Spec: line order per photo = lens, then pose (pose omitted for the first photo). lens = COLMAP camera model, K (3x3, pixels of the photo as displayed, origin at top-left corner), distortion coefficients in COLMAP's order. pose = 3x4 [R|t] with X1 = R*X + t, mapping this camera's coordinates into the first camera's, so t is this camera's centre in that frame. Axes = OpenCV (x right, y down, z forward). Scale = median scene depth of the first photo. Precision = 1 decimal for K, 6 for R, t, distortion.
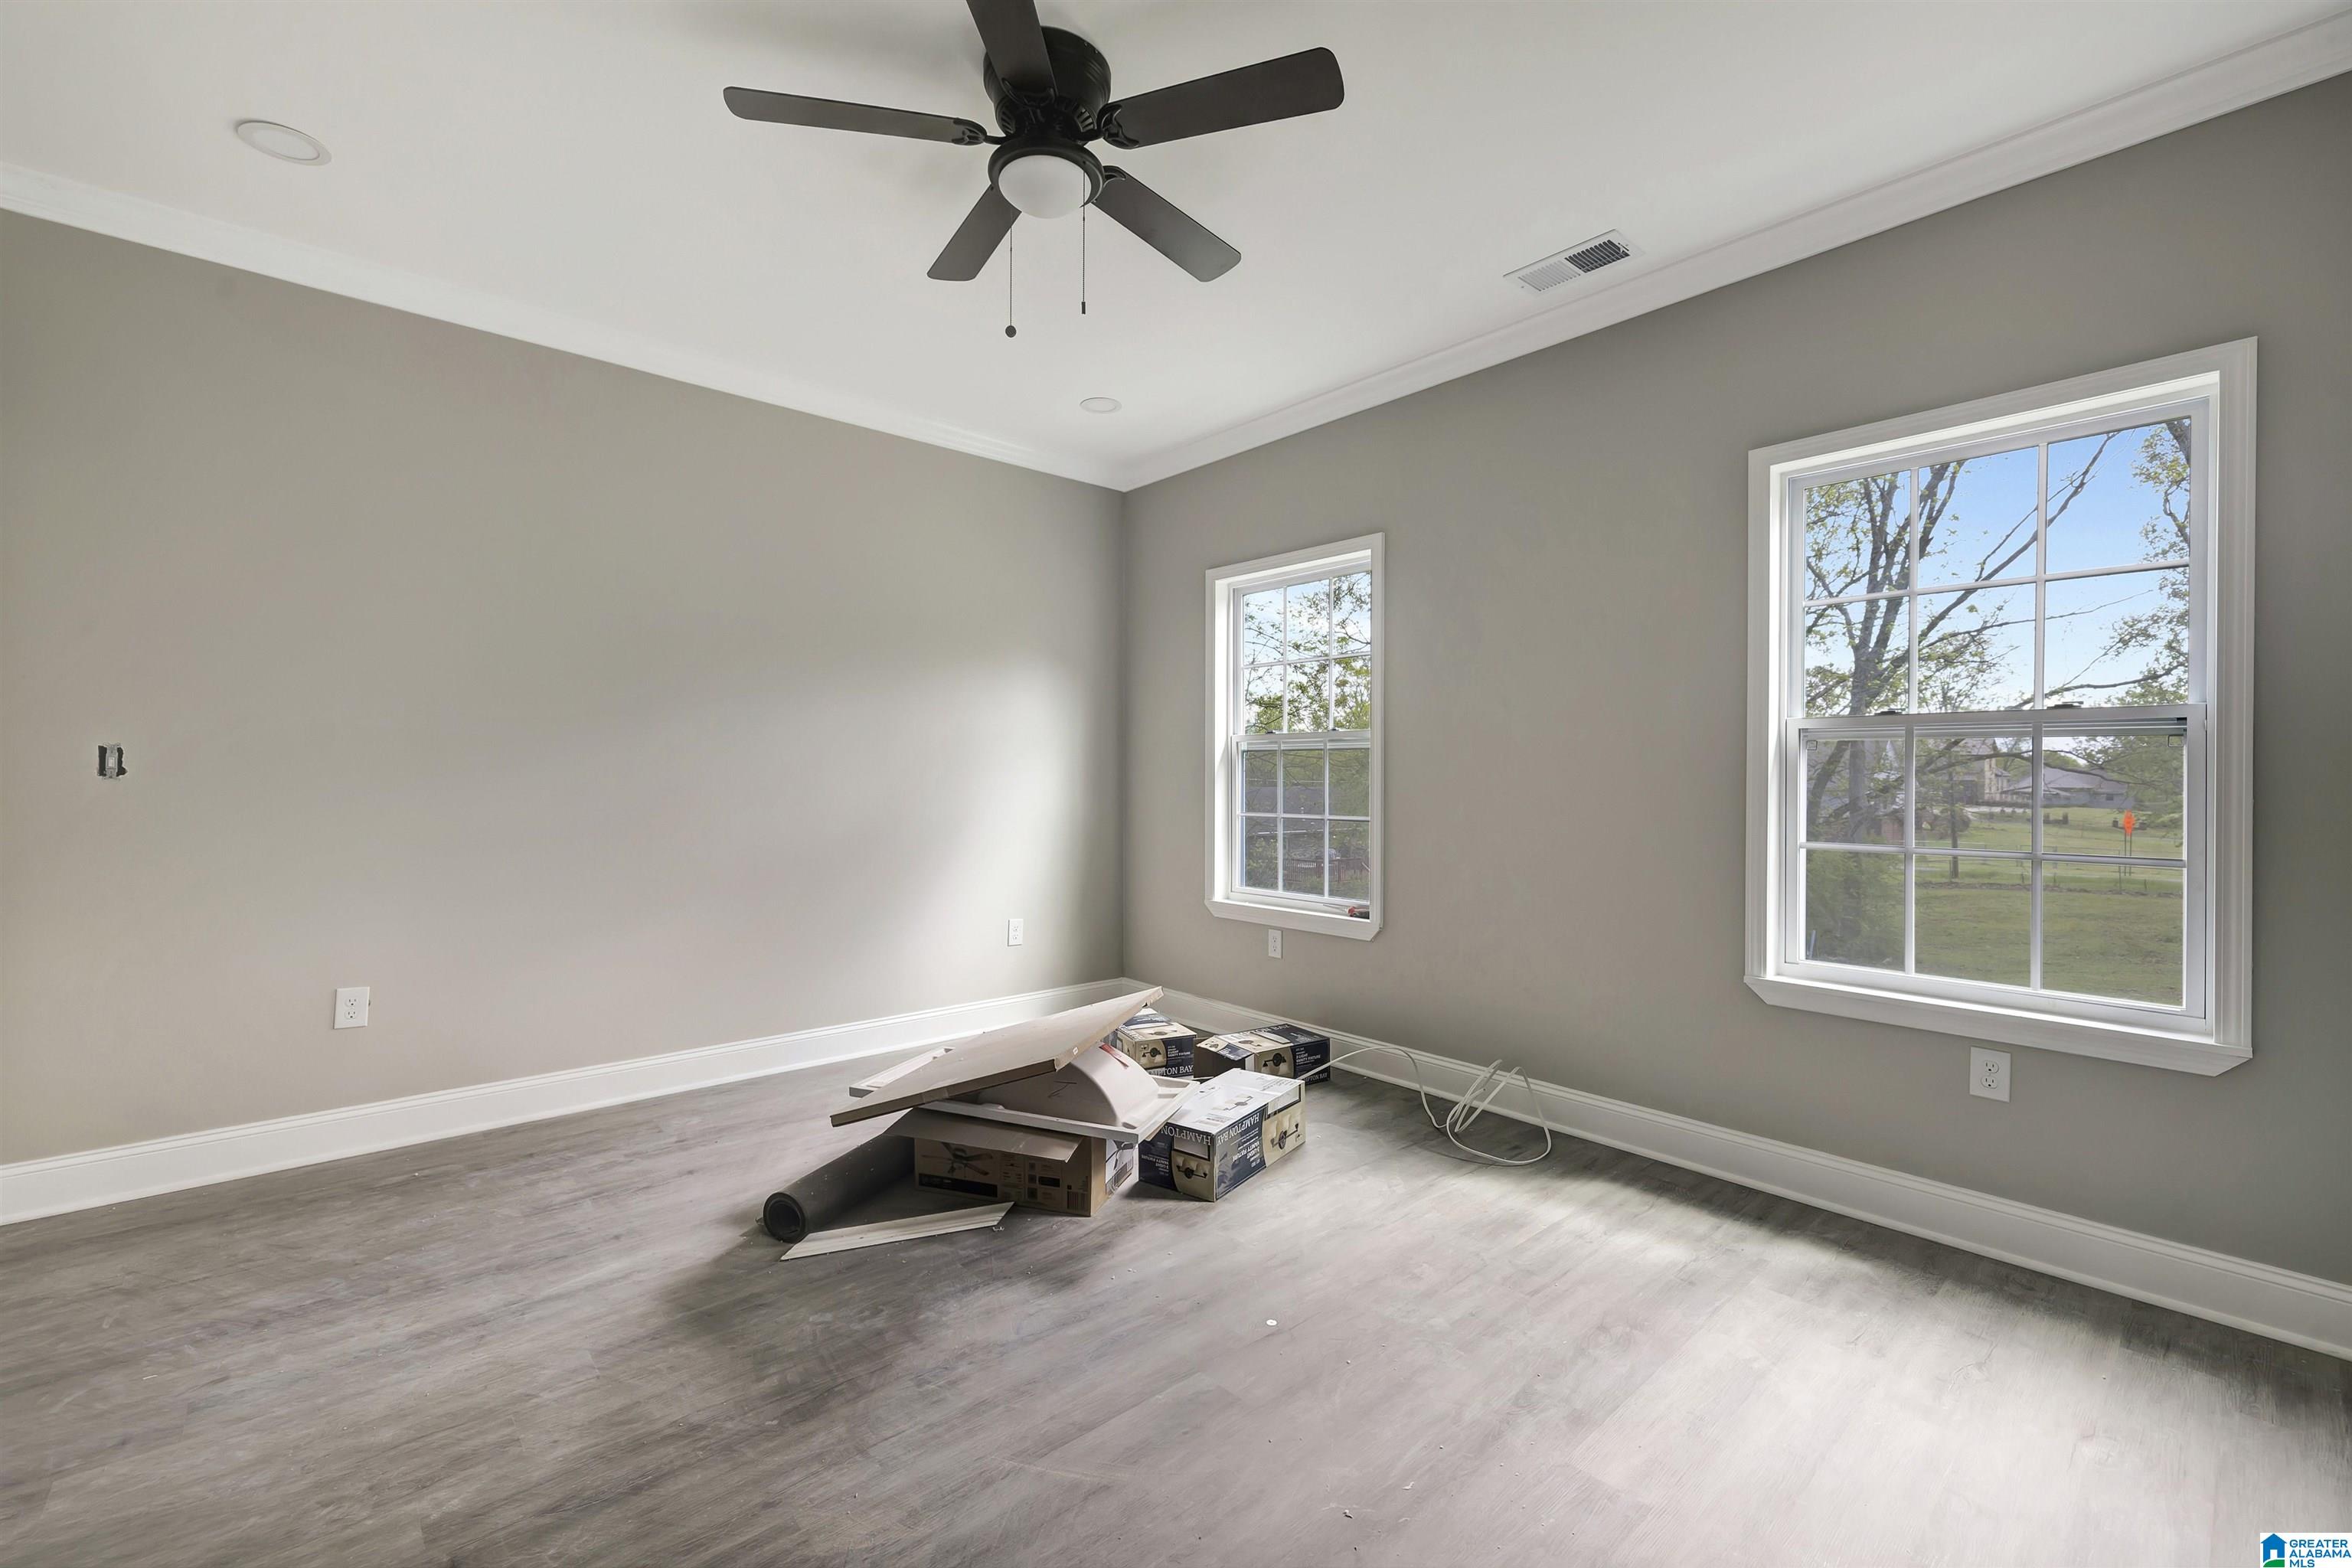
lens RADIAL K [[989.9, 0, 1176.4], [0, 989.9, 773.6], [0, 0, 1]] dist [0.000373, 0.000147]
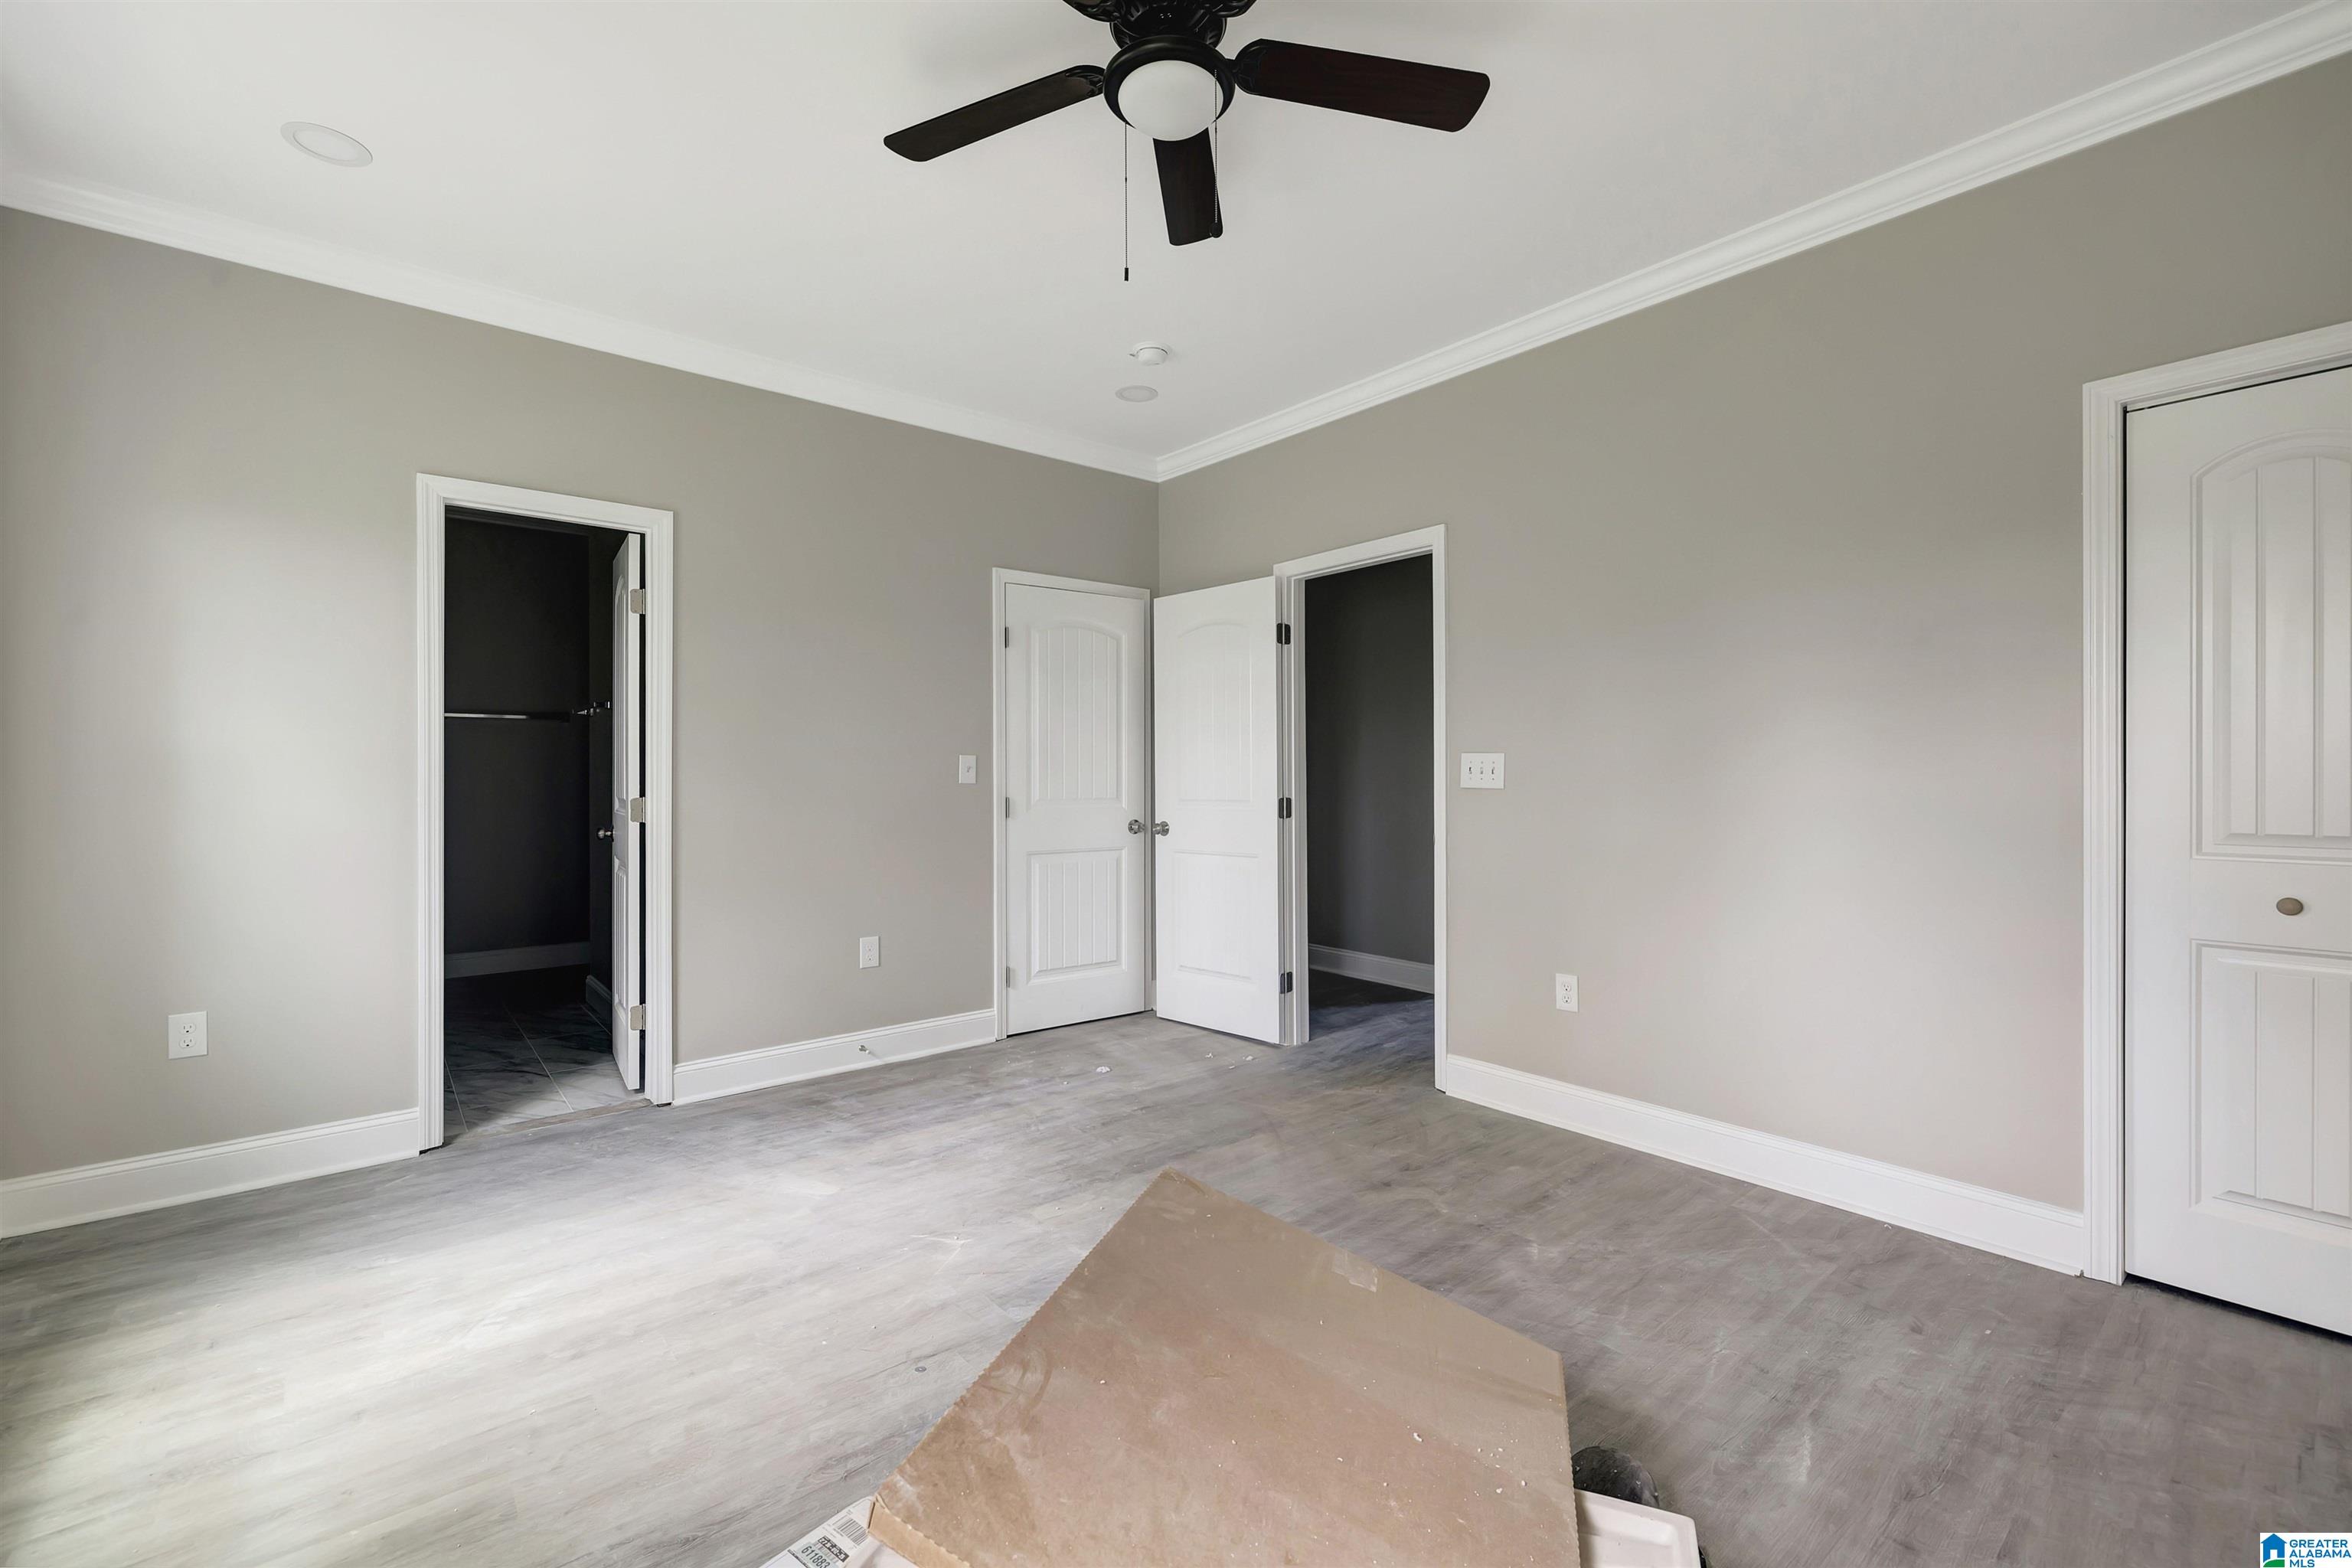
lens RADIAL K [[989.9, 0, 1176.4], [0, 989.9, 773.6], [0, 0, 1]] dist [0.000373, 0.000147]
pose [[-0.999583, -0.001938, 0.028807, -0.174118], [-0.001885, 0.999996, 0.001867, 0.000792], [-0.028811, 0.001812, -0.999583, 1.999357]]
